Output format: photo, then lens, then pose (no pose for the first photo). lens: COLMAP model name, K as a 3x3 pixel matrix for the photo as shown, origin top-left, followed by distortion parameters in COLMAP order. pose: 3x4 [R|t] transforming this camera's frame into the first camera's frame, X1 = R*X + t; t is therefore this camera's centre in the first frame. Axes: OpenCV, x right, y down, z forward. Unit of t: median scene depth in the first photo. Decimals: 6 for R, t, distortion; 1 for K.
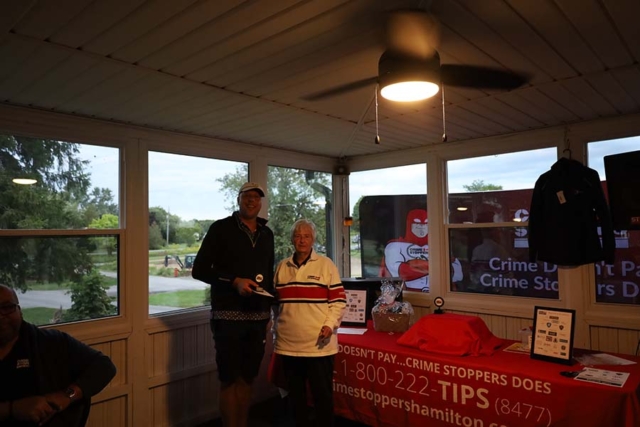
lens RADIAL K [[452.2, 0, 323.9], [0, 452.2, 212.8], [0, 0, 1]] dist [-0.035256, 0.016343]
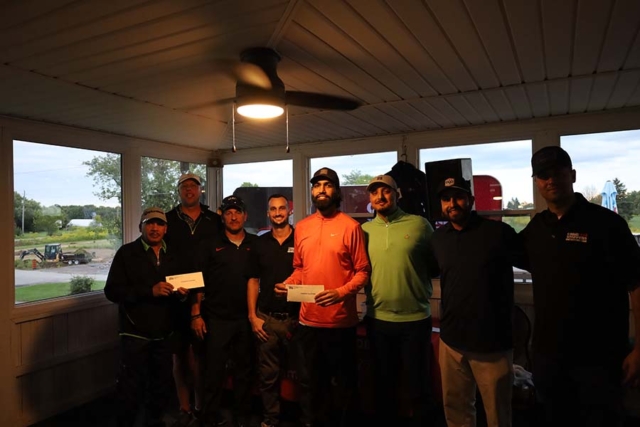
lens RADIAL K [[452.2, 0, 325.1], [0, 452.2, 215.1], [0, 0, 1]] dist [-0.035256, 0.016343]
pose [[0.966013, 0.003947, 0.258464, 0.017274], [-0.012431, 0.999436, 0.031197, -0.009638], [-0.258195, -0.033350, 0.965517, -0.109121]]
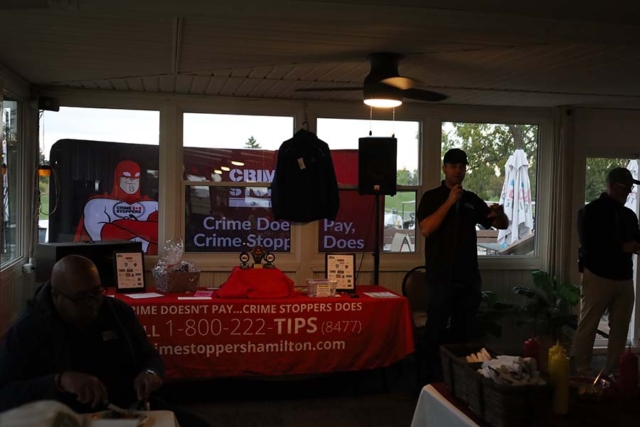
lens RADIAL K [[722.7, 0, 322.6], [0, 722.7, 226.1], [0, 0, 1]] dist [-0.027458, 0.000000]
pose [[0.579982, -0.012989, 0.814526, -0.792264], [-0.069856, 0.995397, 0.065614, -0.000513], [-0.811628, -0.094955, 0.576405, -0.107972]]
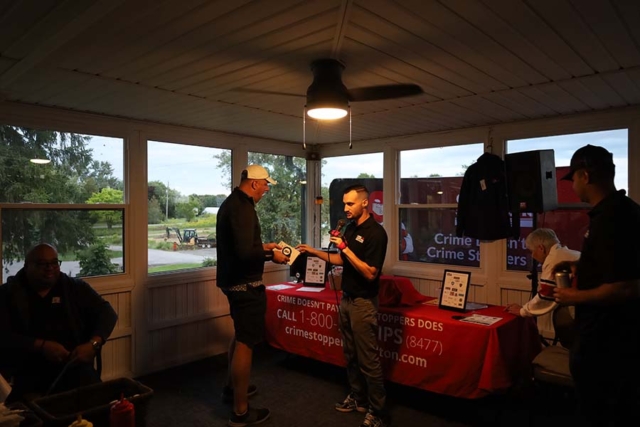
lens RADIAL K [[452.2, 0, 324.2], [0, 452.2, 213.1], [0, 0, 1]] dist [-0.035256, 0.016343]
pose [[0.999844, 0.017495, 0.002349, 0.076757], [-0.017592, 0.998554, 0.050796, -0.009872], [-0.001457, -0.050830, 0.998706, -0.195402]]
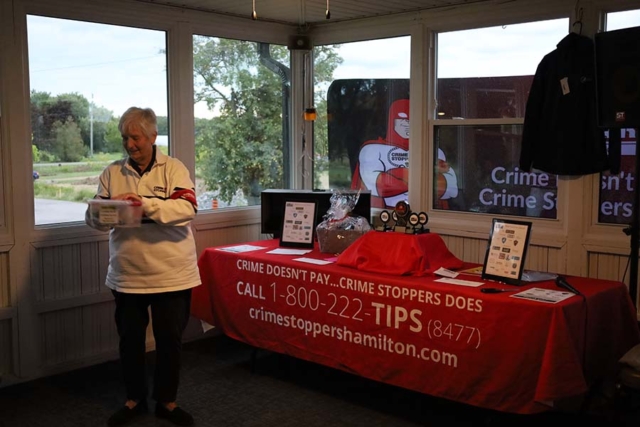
lens RADIAL K [[722.7, 0, 329.2], [0, 722.7, 216.9], [0, 0, 1]] dist [-0.027458, 0.000000]
pose [[0.999640, 0.021795, -0.015661, 0.126189], [-0.019214, 0.988595, 0.149368, 0.008431], [0.018738, -0.149013, 0.988658, -0.209793]]
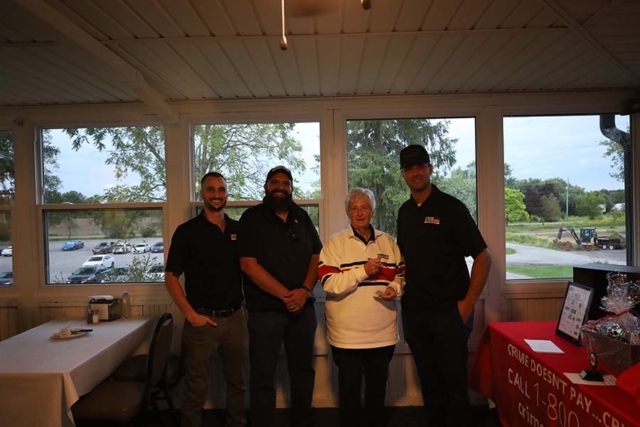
lens RADIAL K [[436.0, 0, 328.1], [0, 436.0, 212.2], [0, 0, 1]] dist [-0.031235, 0.014889]
pose [[0.662297, 0.001939, -0.749239, 0.253101], [0.043426, 0.998216, 0.040970, 0.018993], [0.747982, -0.059671, 0.661031, 0.264928]]
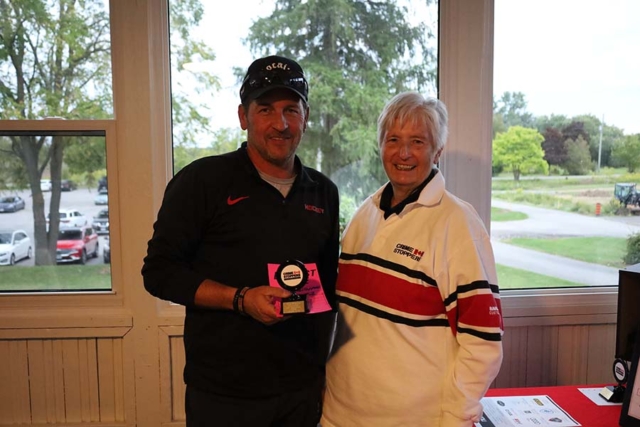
lens RADIAL K [[614.5, 0, 315.0], [0, 614.5, 213.0], [0, 0, 1]] dist [-0.028856, 0.000000]
pose [[0.713586, 0.077022, -0.696321, 0.139447], [0.023904, 0.990682, 0.134078, 0.042129], [0.700160, -0.112321, 0.705096, 0.534704]]
